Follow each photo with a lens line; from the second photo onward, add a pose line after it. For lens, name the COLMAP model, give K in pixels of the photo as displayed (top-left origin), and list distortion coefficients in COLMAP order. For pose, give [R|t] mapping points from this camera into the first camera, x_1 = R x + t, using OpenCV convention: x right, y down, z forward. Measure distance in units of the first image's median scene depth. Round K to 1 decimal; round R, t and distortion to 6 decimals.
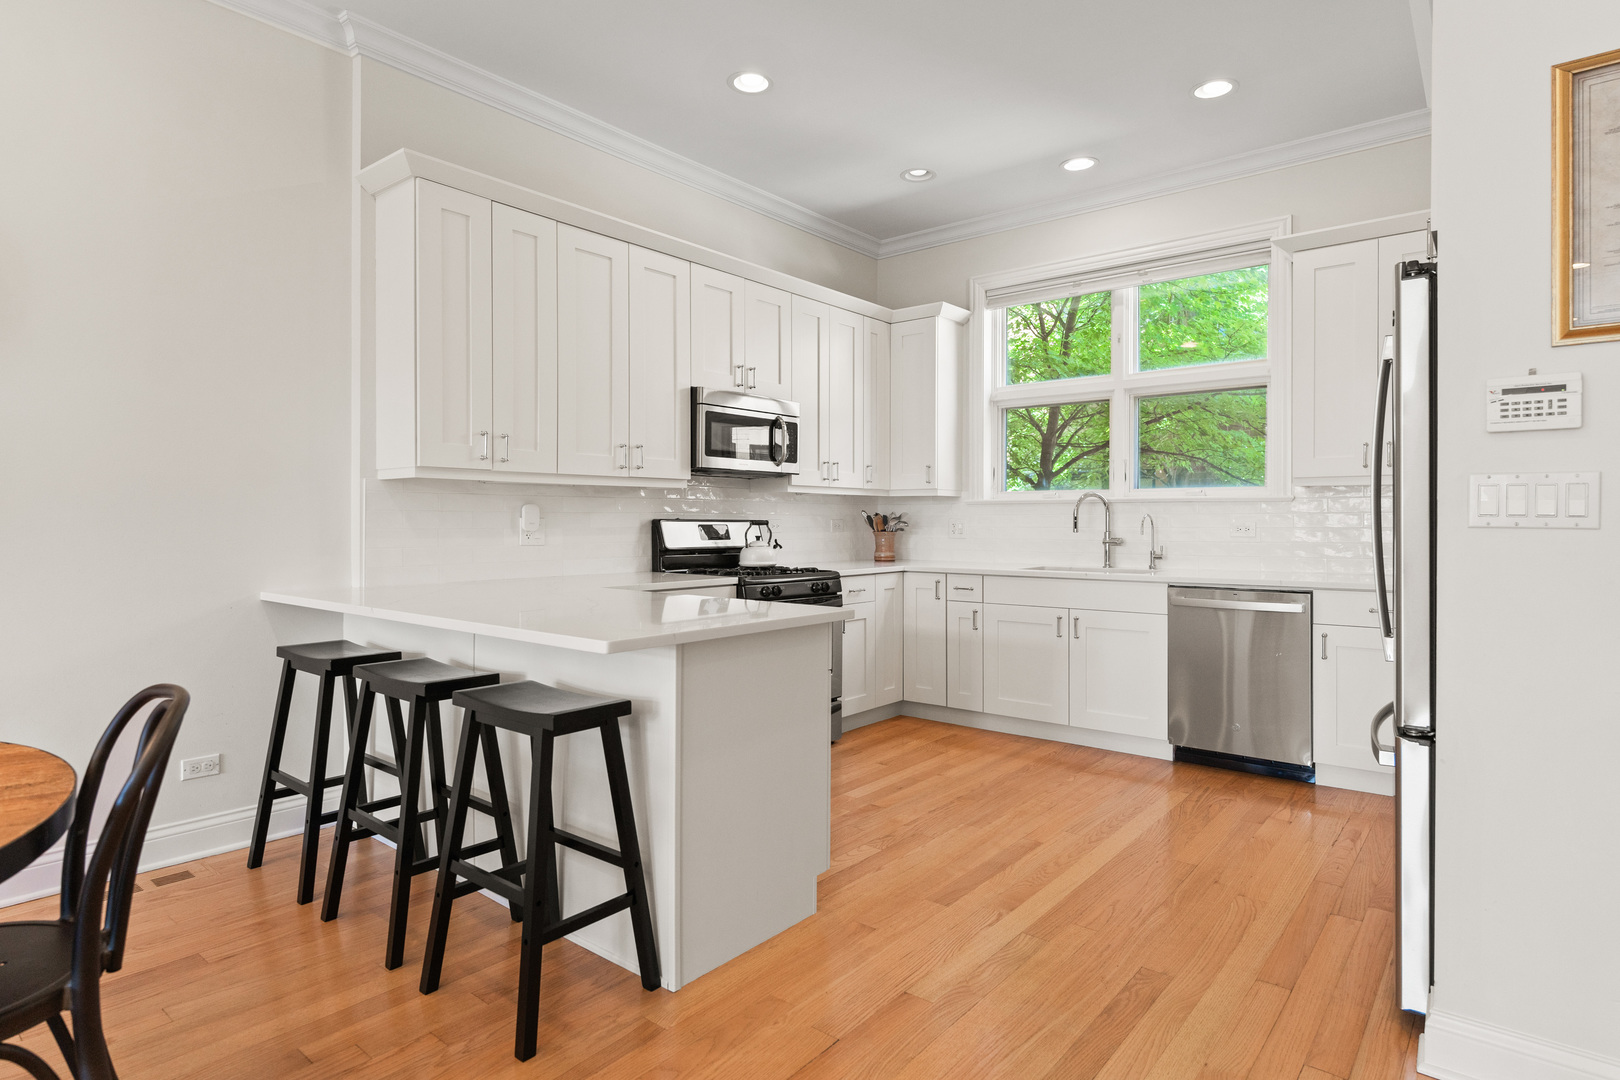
lens RADIAL K [[870.4, 0, 808.1], [0, 870.4, 524.9], [0, 0, 1]] dist [0.004101, -0.001607]
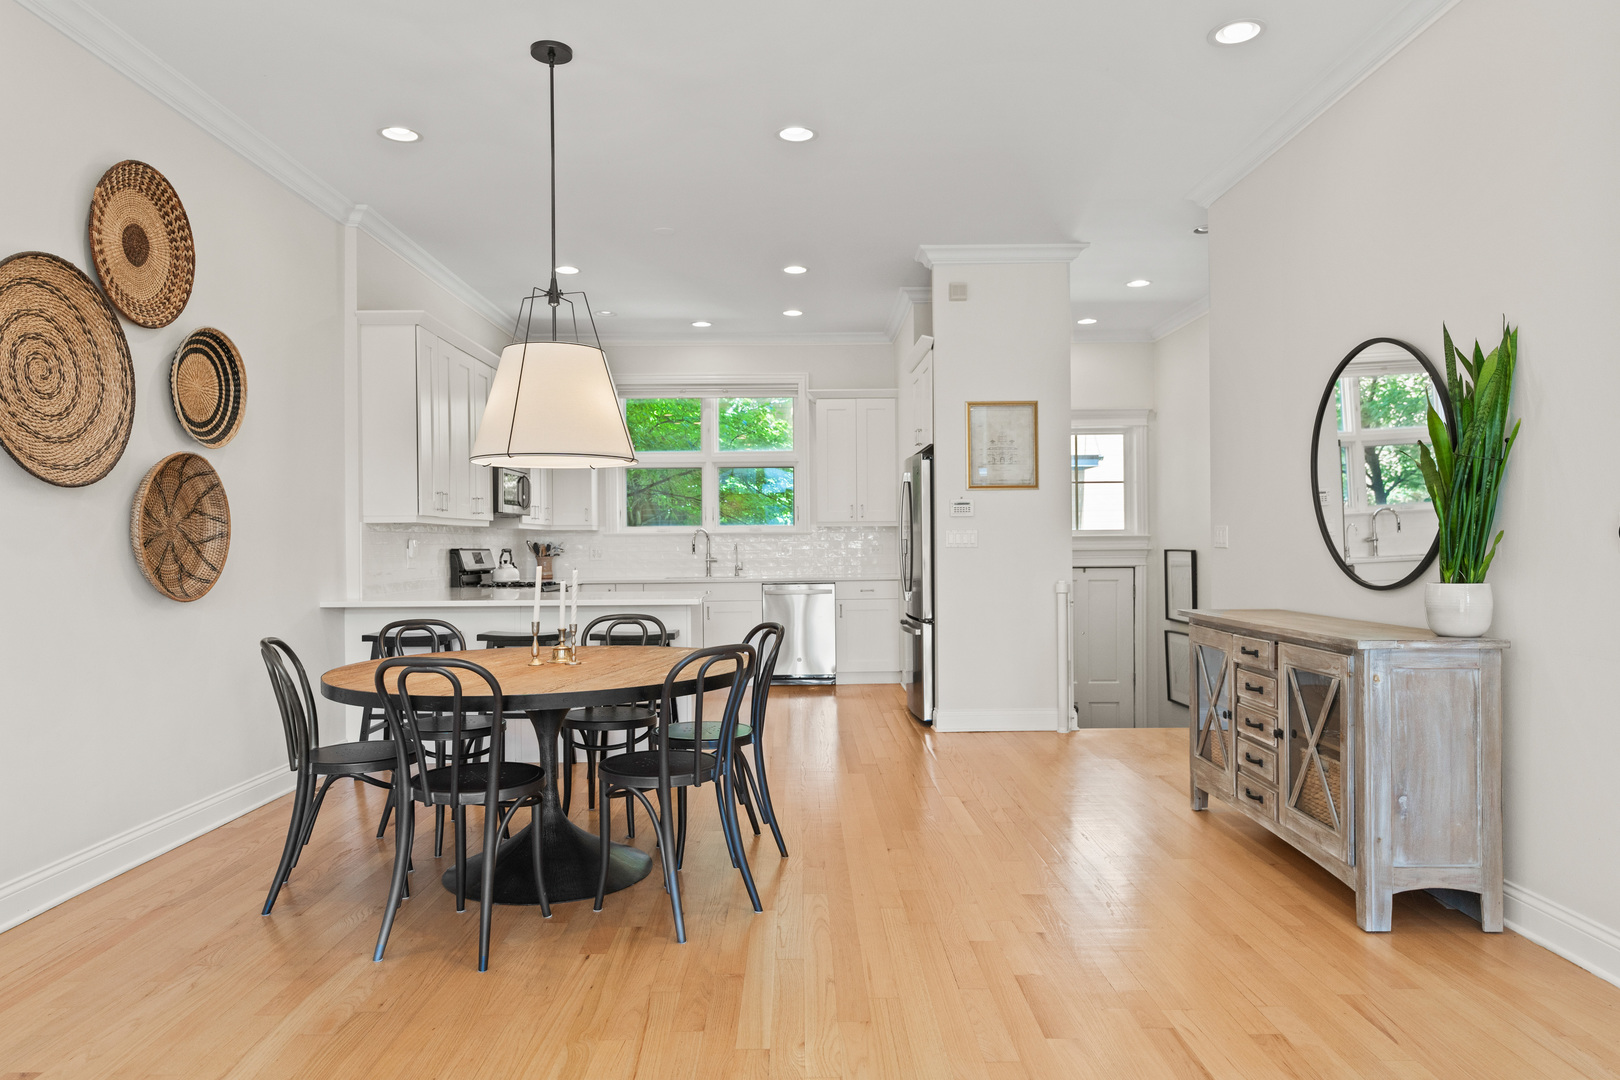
lens RADIAL K [[1023.3, 0, 794.1], [0, 1023.3, 547.9], [0, 0, 1]] dist [0.011551, 0.001302]
pose [[0.775370, -0.010891, 0.631414, -0.754184], [0.013513, 0.999908, 0.000653, -0.001980], [-0.631363, 0.008026, 0.775446, -0.565448]]
